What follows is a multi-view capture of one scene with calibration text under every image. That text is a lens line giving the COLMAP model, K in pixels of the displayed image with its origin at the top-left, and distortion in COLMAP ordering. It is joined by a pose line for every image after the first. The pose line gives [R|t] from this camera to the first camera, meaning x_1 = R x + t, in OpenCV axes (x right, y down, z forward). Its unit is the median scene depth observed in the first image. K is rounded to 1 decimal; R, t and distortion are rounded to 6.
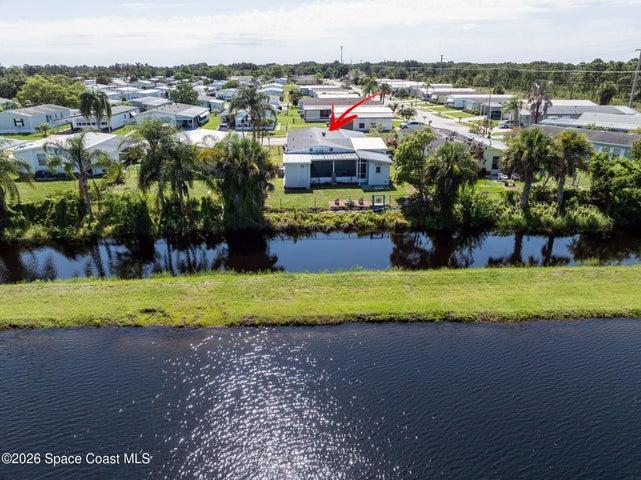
lens RADIAL K [[453.1, 0, 321.5], [0, 453.1, 239.5], [0, 0, 1]] dist [-0.038864, 0.009694]
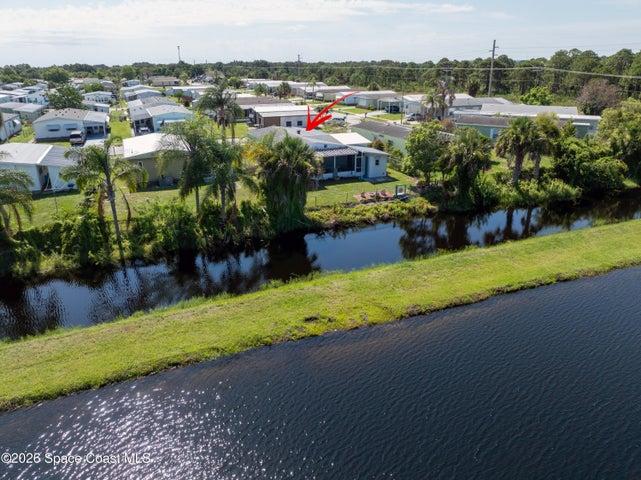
lens RADIAL K [[453.1, 0, 321.9], [0, 453.1, 242.0], [0, 0, 1]] dist [-0.038864, 0.009694]
pose [[0.941701, -0.121078, 0.313910, -0.393895], [0.119695, 0.992527, 0.023754, -0.013267], [-0.314440, 0.015204, 0.949155, 0.057716]]
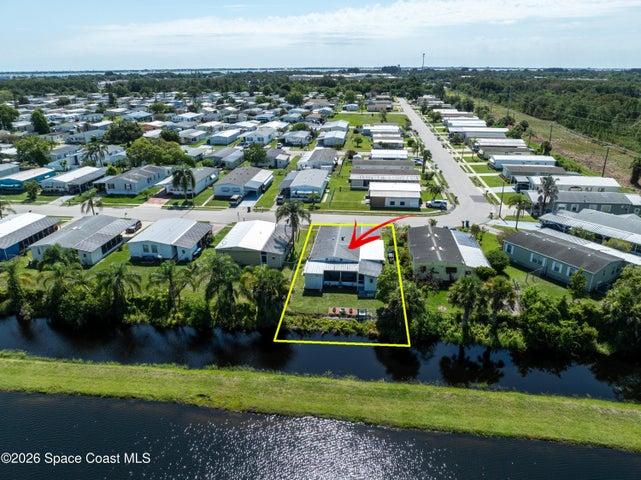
lens RADIAL K [[453.1, 0, 322.0], [0, 453.1, 238.9], [0, 0, 1]] dist [-0.038864, 0.009694]
pose [[0.984801, 0.064466, -0.161279, 0.217802], [-0.063993, 0.997917, 0.008127, -0.323835], [0.161467, 0.002317, 0.986875, -0.448900]]
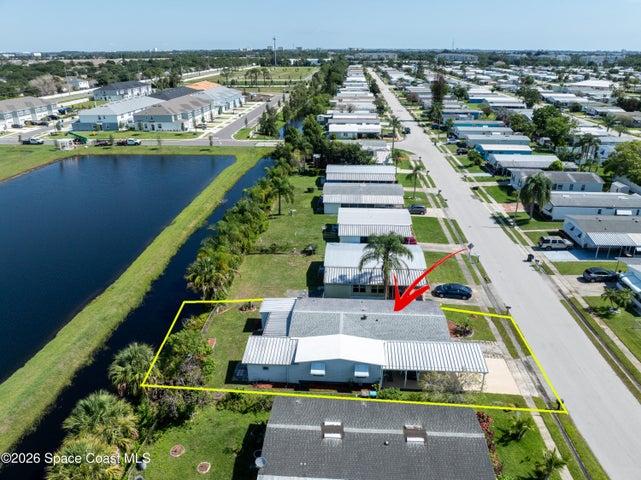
lens RADIAL K [[453.1, 0, 317.6], [0, 453.1, 240.1], [0, 0, 1]] dist [-0.038864, 0.009694]
pose [[-0.142700, 0.393755, -0.908071, 0.966042], [-0.347902, 0.838961, 0.418460, -0.902501], [0.926607, 0.375634, 0.017268, 1.160054]]
